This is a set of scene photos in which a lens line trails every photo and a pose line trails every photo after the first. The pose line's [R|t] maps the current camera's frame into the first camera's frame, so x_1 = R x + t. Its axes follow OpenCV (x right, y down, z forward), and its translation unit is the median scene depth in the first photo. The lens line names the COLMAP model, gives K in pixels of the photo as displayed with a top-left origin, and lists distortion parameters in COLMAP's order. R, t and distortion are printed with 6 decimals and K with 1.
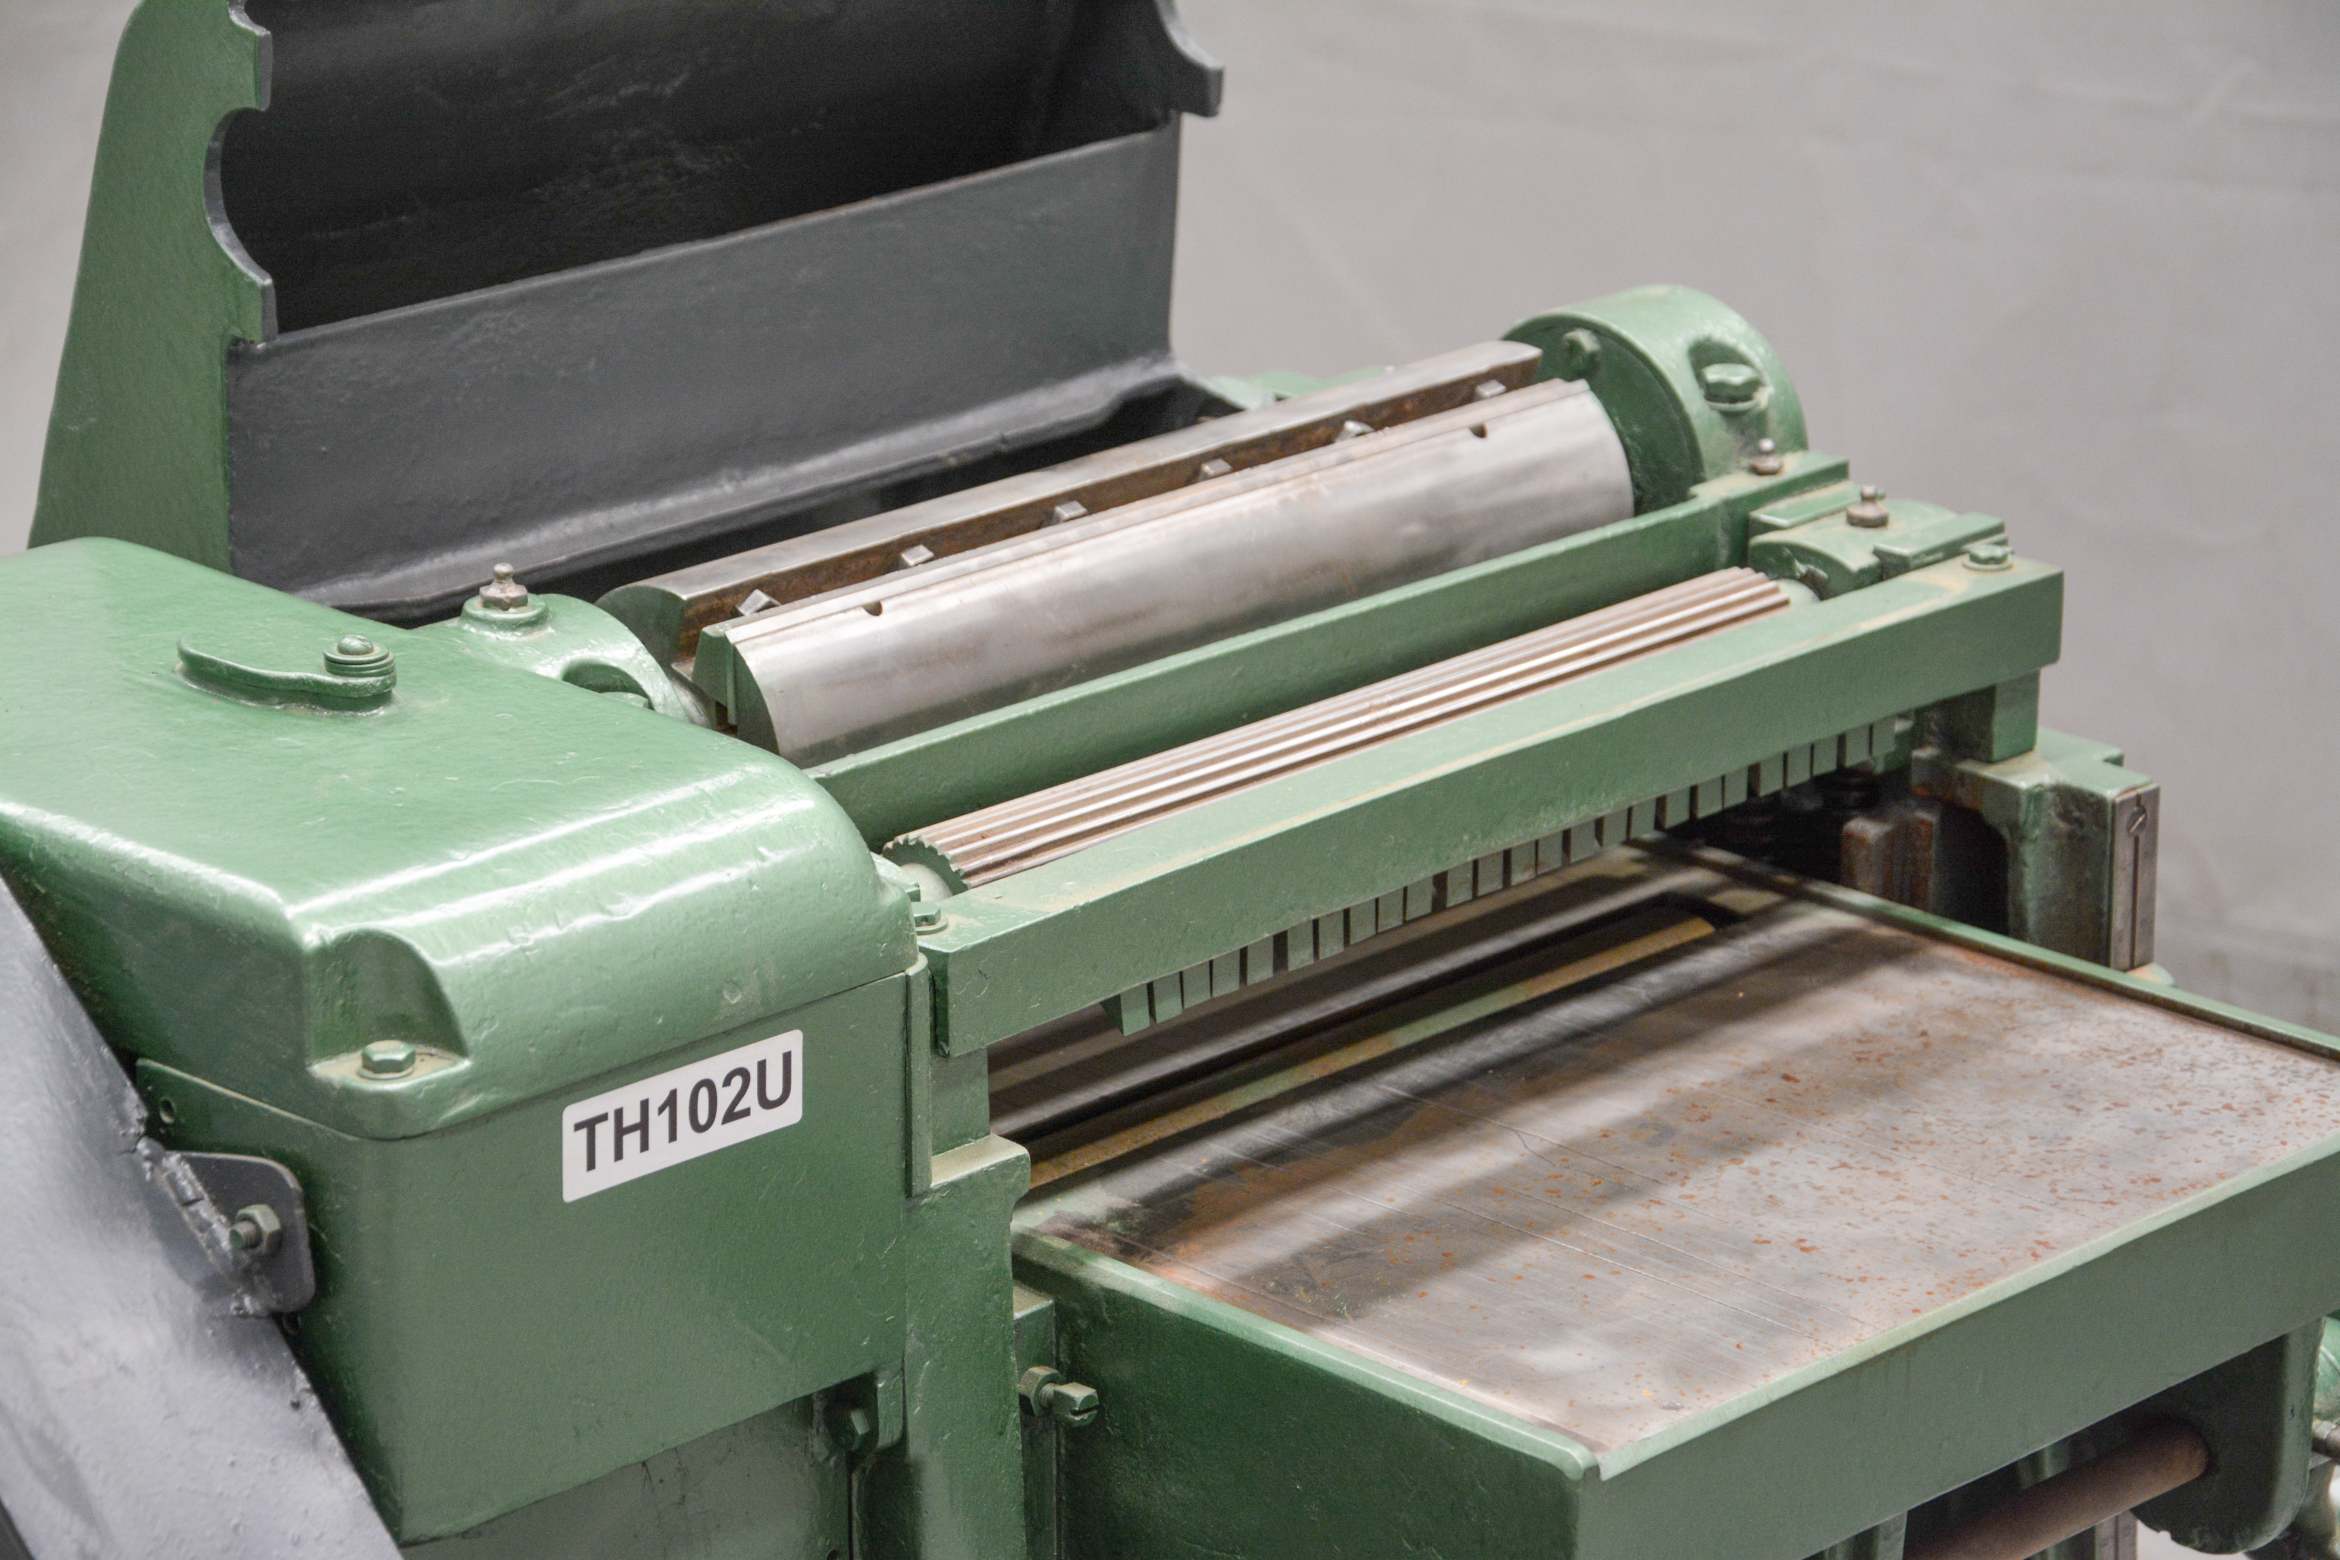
lens RADIAL K [[7040.6, 0, 1170.0], [0, 7040.6, 780.0], [0, 0, 1]] dist [0.757158, -0.681687]
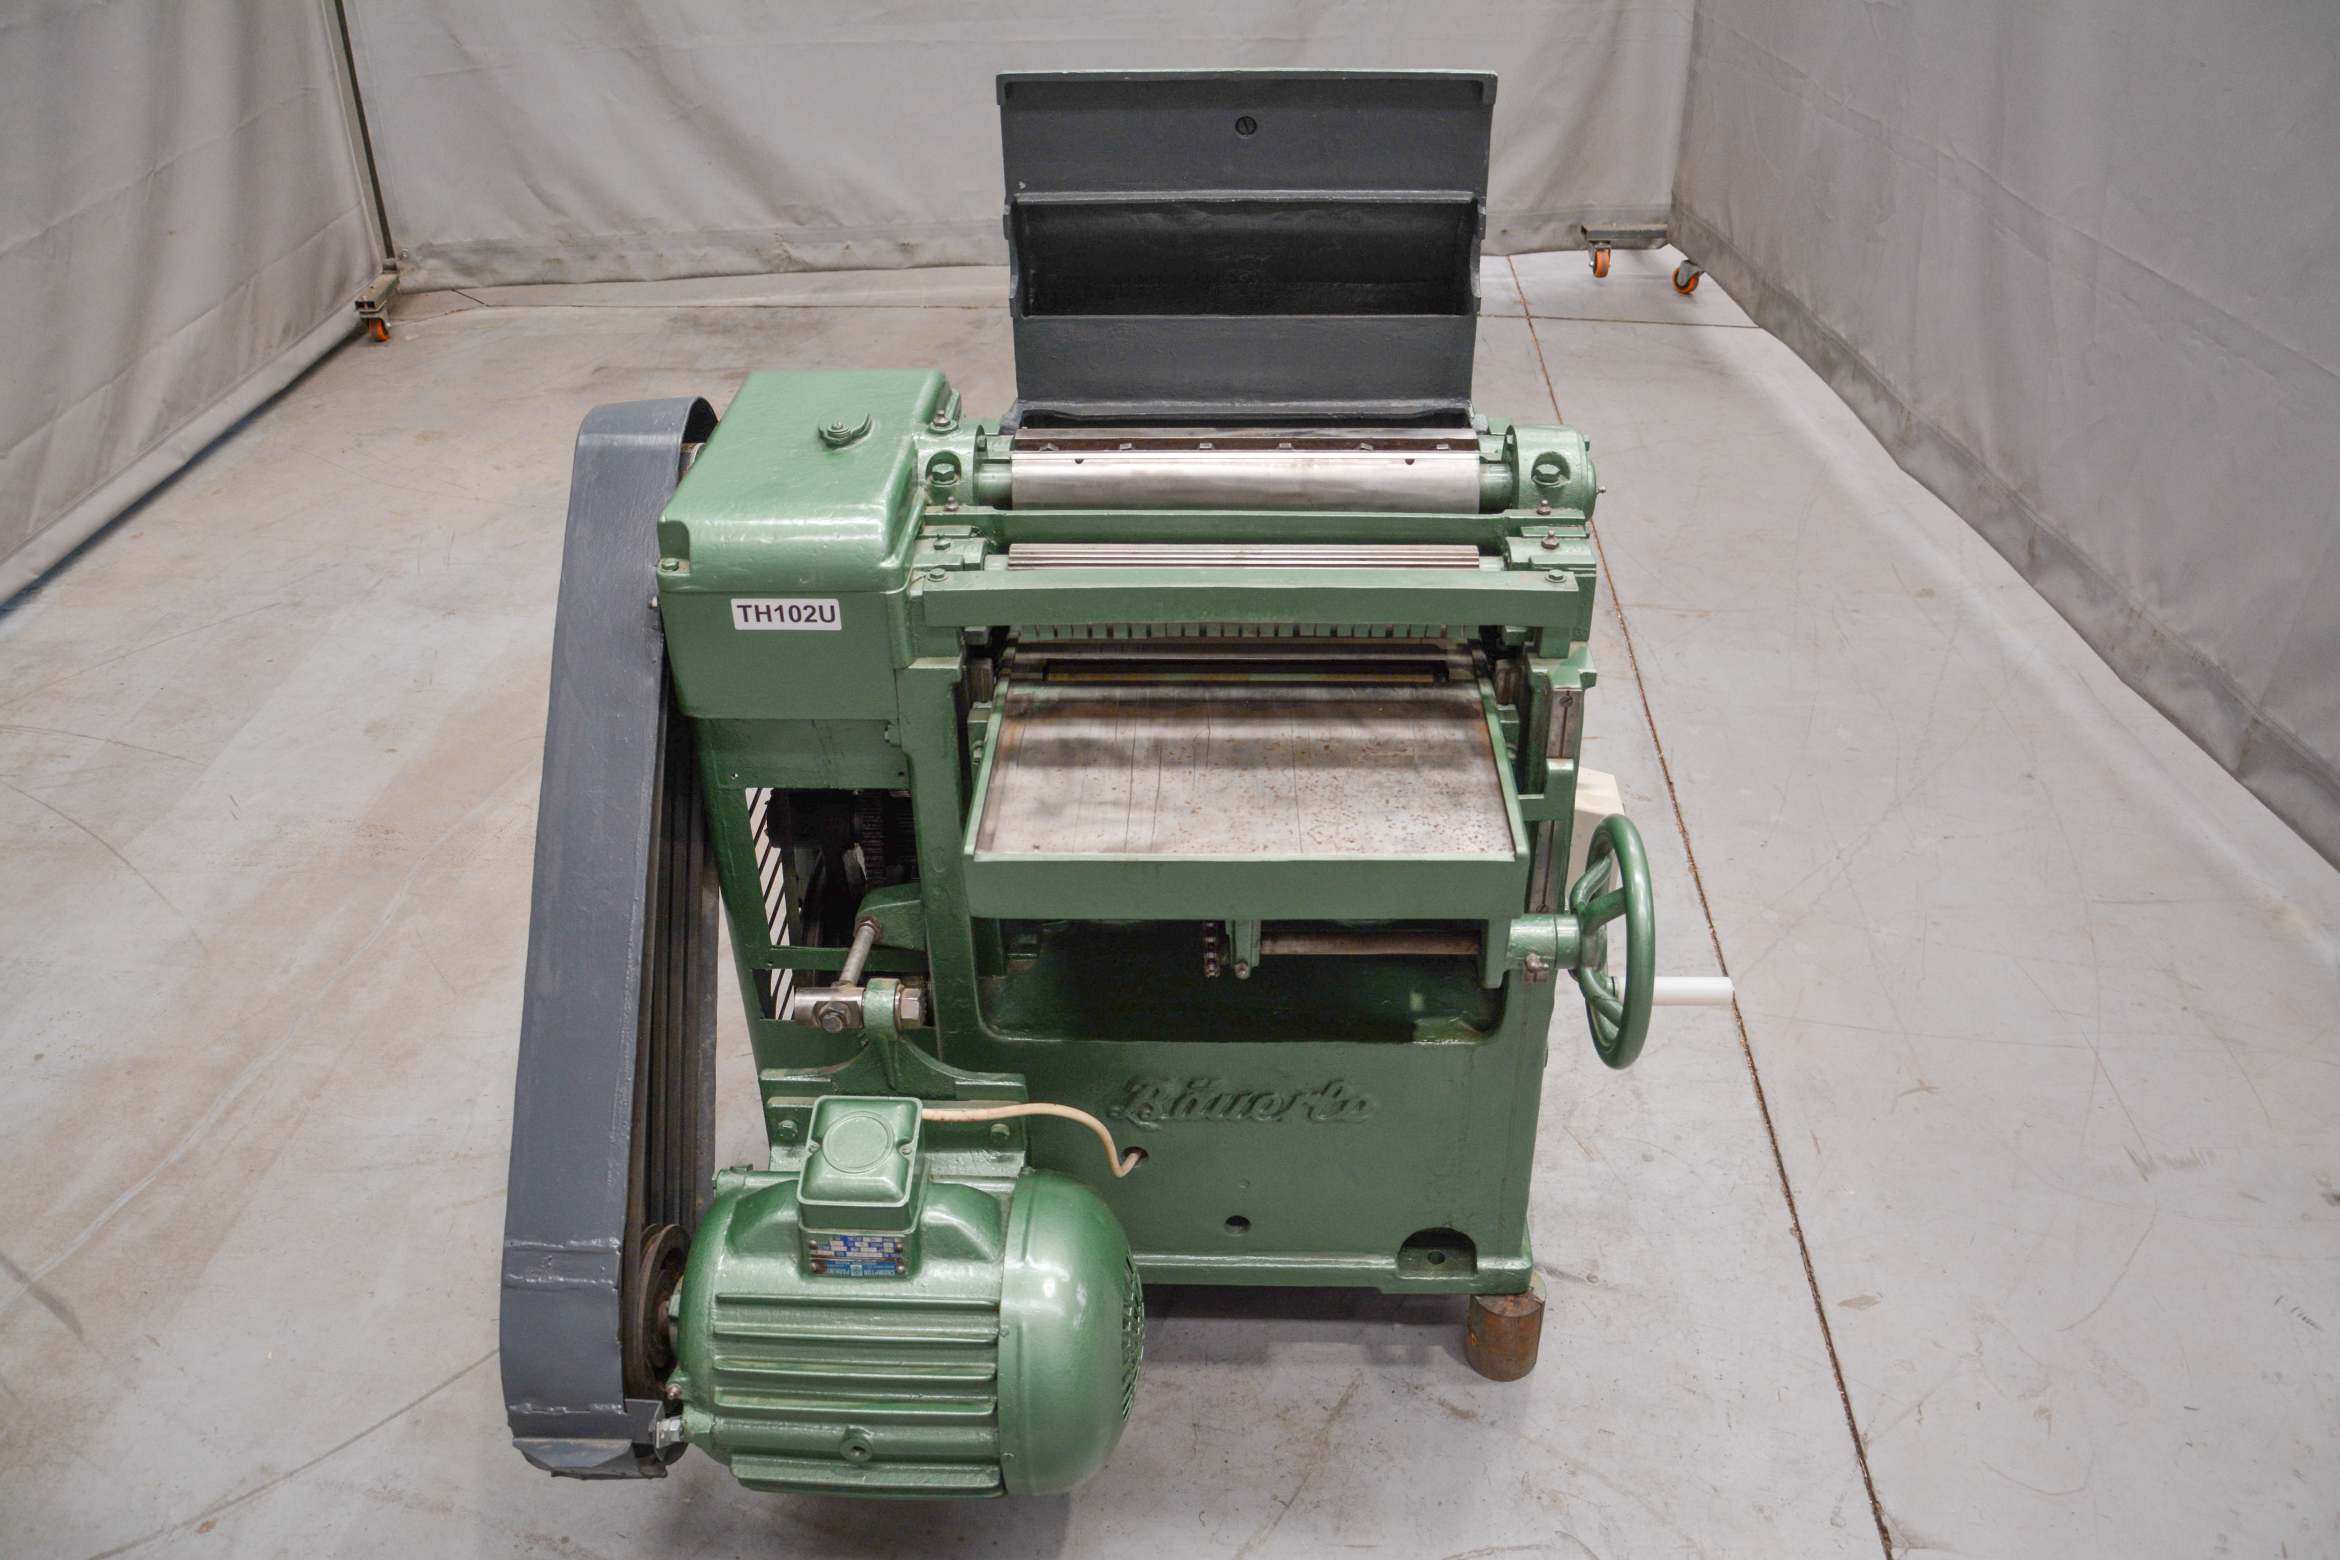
lens RADIAL K [[1920.9, 0, 1170.0], [0, 1920.9, 780.0], [0, 0, 1]] dist [-0.160751, 0.004066]
pose [[0.678343, 0.388107, -0.623878, 0.541731], [-0.223439, 0.917858, 0.328043, -0.178412], [0.699948, -0.083127, 0.709340, 0.546509]]
